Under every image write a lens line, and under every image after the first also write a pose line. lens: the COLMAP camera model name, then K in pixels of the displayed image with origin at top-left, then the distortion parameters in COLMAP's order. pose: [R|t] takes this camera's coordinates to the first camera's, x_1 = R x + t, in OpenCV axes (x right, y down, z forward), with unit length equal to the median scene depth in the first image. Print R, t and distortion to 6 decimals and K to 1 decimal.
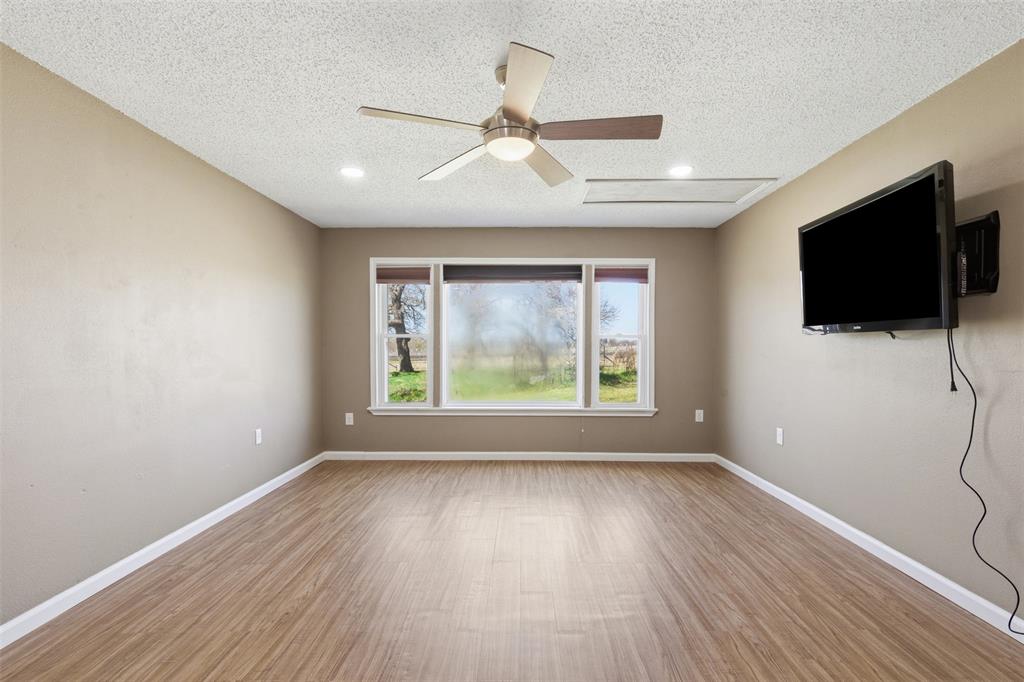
lens RADIAL K [[475.4, 0, 515.7], [0, 475.4, 359.2], [0, 0, 1]] dist [-0.009881, 0.000258]
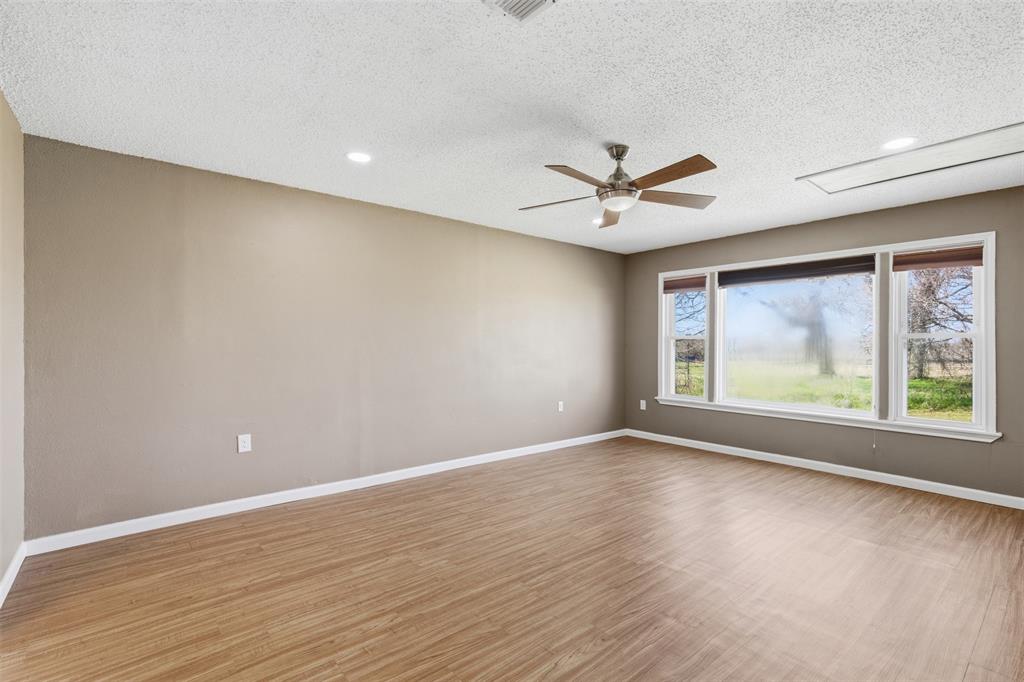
lens RADIAL K [[475.4, 0, 519.9], [0, 475.4, 341.3], [0, 0, 1]] dist [-0.009881, 0.000258]
pose [[0.643983, -0.002066, -0.765037, 0.388738], [-0.028407, 0.999242, -0.026611, 0.002694], [0.764512, 0.038870, 0.643436, -0.045477]]
